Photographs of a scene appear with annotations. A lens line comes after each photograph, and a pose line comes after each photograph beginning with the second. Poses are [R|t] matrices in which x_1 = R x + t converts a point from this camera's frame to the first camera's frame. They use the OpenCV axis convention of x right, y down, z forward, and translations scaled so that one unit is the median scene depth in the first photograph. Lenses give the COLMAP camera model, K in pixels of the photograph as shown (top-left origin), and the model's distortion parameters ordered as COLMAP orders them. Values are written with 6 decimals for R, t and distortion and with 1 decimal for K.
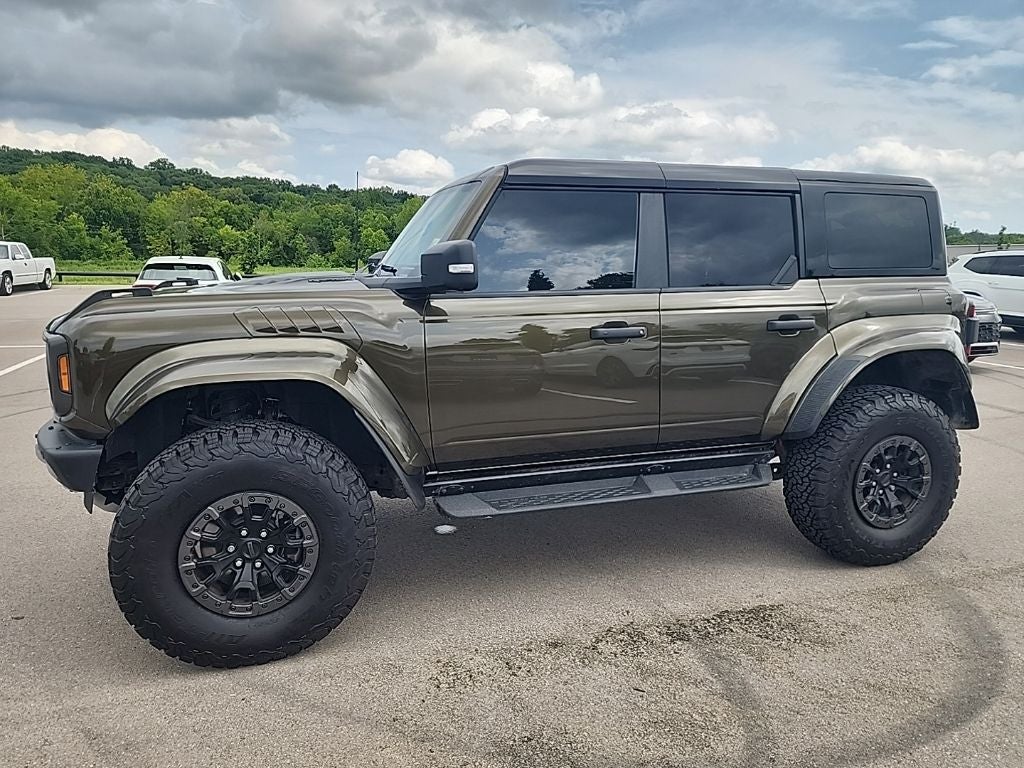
lens RADIAL K [[686.1, 0, 512.1], [0, 686.1, 382.3], [0, 0, 1]] dist [0.067973, -0.055008]
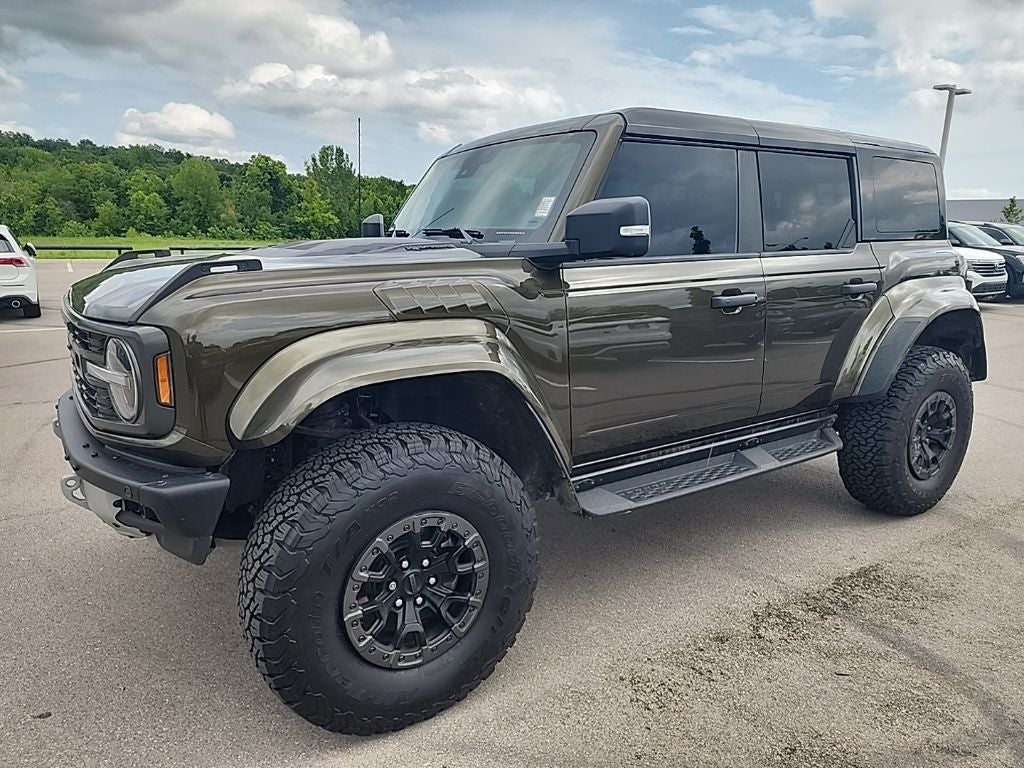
lens RADIAL K [[692.2, 0, 514.4], [0, 692.2, 389.0], [0, 0, 1]] dist [0.067298, -0.059611]
pose [[0.961337, -0.062114, 0.268278, -0.401885], [0.048788, 0.997234, 0.056064, -0.021329], [-0.271018, -0.040808, 0.961709, 0.169236]]
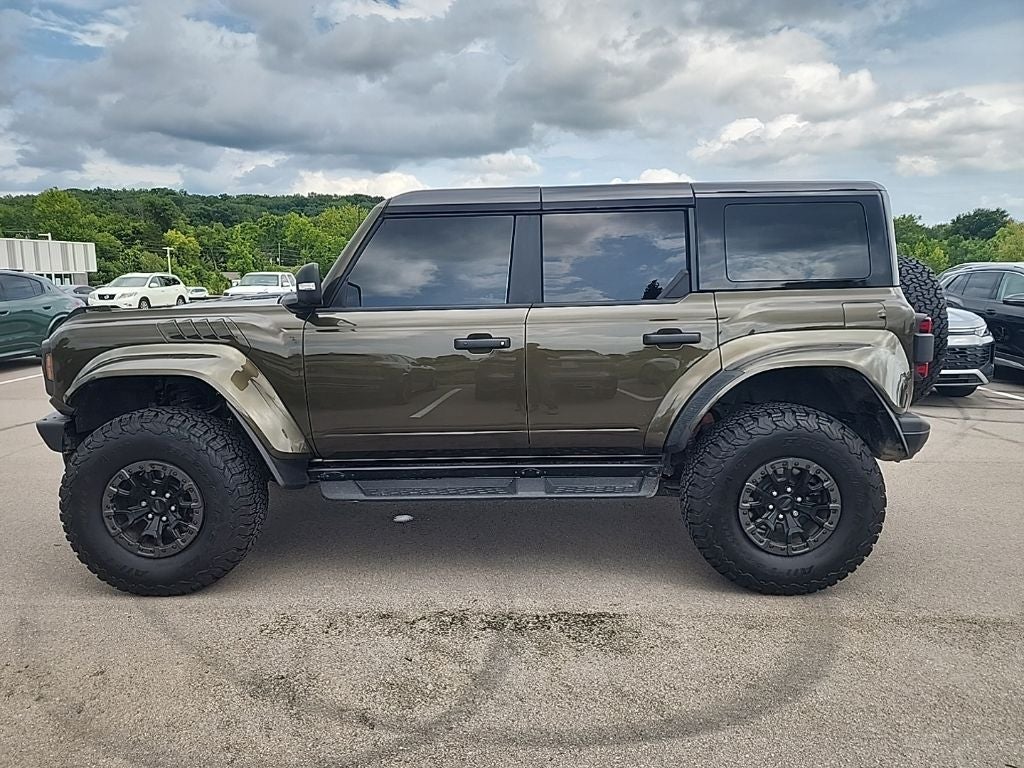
lens RADIAL K [[686.1, 0, 512.1], [0, 686.1, 382.3], [0, 0, 1]] dist [0.067973, -0.055008]
pose [[0.943422, 0.028841, -0.330339, 0.576827], [-0.037766, 0.999074, -0.020630, 0.010450], [0.329438, 0.031938, 0.943637, -0.013536]]
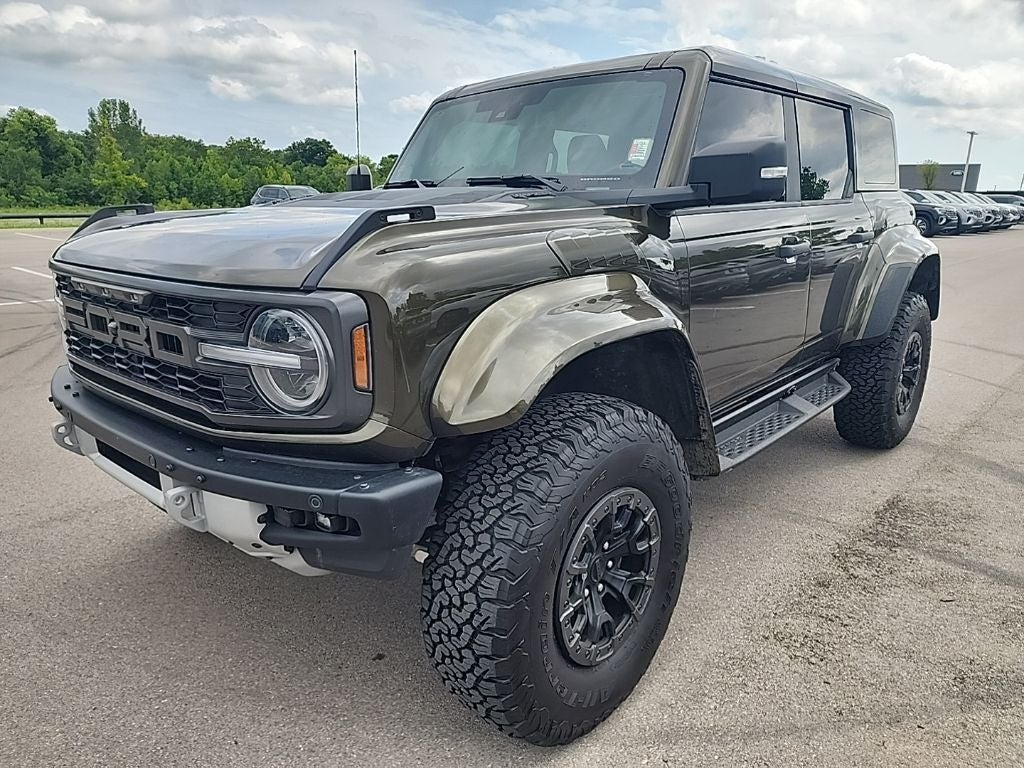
lens RADIAL K [[692.2, 0, 514.4], [0, 692.2, 389.0], [0, 0, 1]] dist [0.067298, -0.059611]
pose [[0.863865, -0.141470, 0.483450, -0.670202], [0.095007, 0.988286, 0.119432, -0.035811], [-0.494683, -0.057242, 0.867186, 0.363358]]
